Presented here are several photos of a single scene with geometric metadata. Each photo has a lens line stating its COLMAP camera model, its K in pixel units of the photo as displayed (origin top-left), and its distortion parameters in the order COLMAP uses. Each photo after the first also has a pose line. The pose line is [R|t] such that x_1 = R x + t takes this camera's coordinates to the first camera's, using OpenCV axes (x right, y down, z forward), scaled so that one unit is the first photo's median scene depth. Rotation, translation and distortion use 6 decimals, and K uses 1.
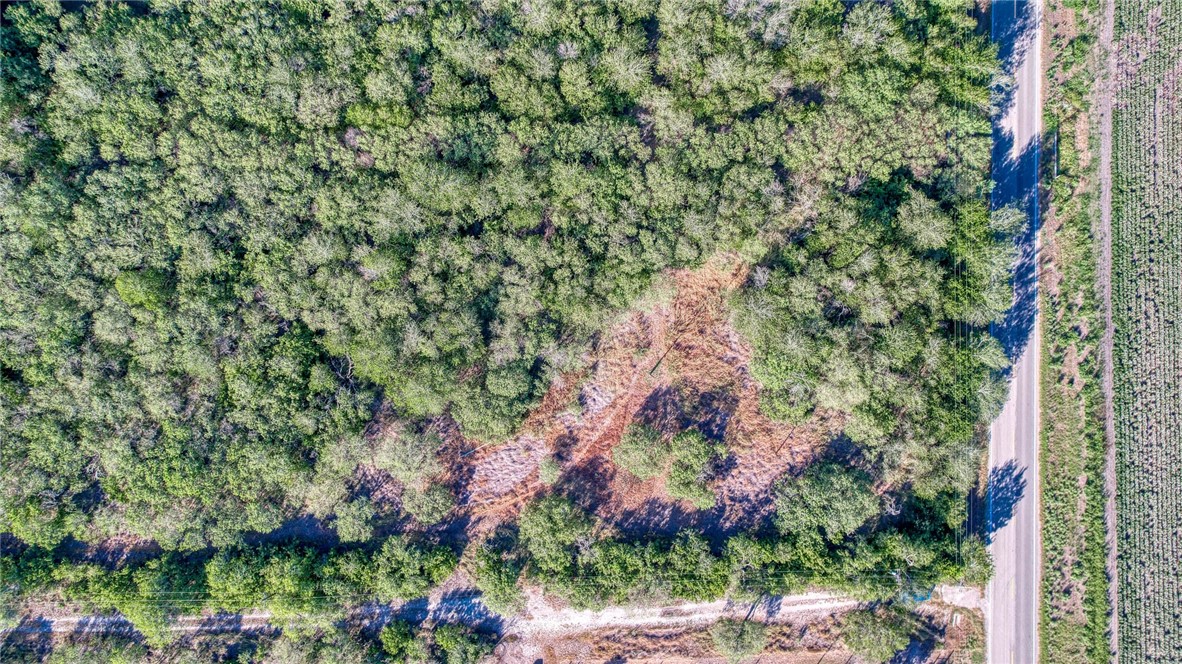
lens RADIAL K [[747.2, 0, 590.3], [0, 747.2, 337.7], [0, 0, 1]] dist [-0.074728, 0.059174]
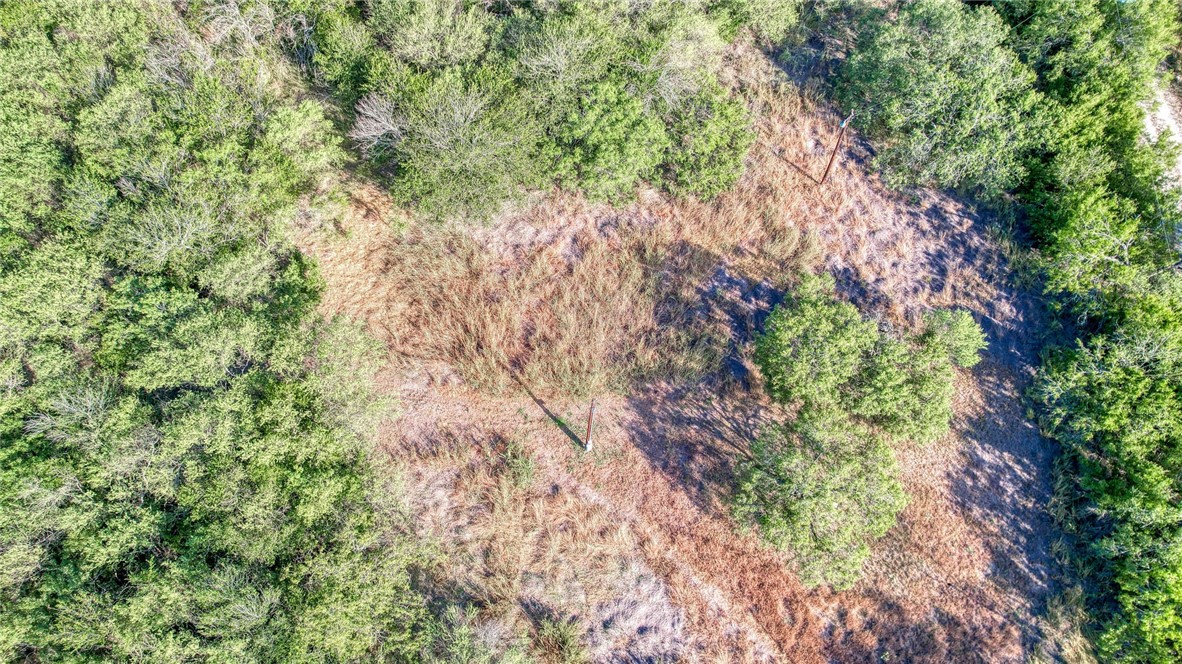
lens RADIAL K [[741.0, 0, 587.3], [0, 741.0, 350.7], [0, 0, 1]] dist [-0.049828, 0.000108]
pose [[0.139439, -0.885121, 0.443980, -0.030864], [0.990199, 0.128226, -0.055356, 0.062907], [-0.007933, 0.447347, 0.894325, 0.679036]]
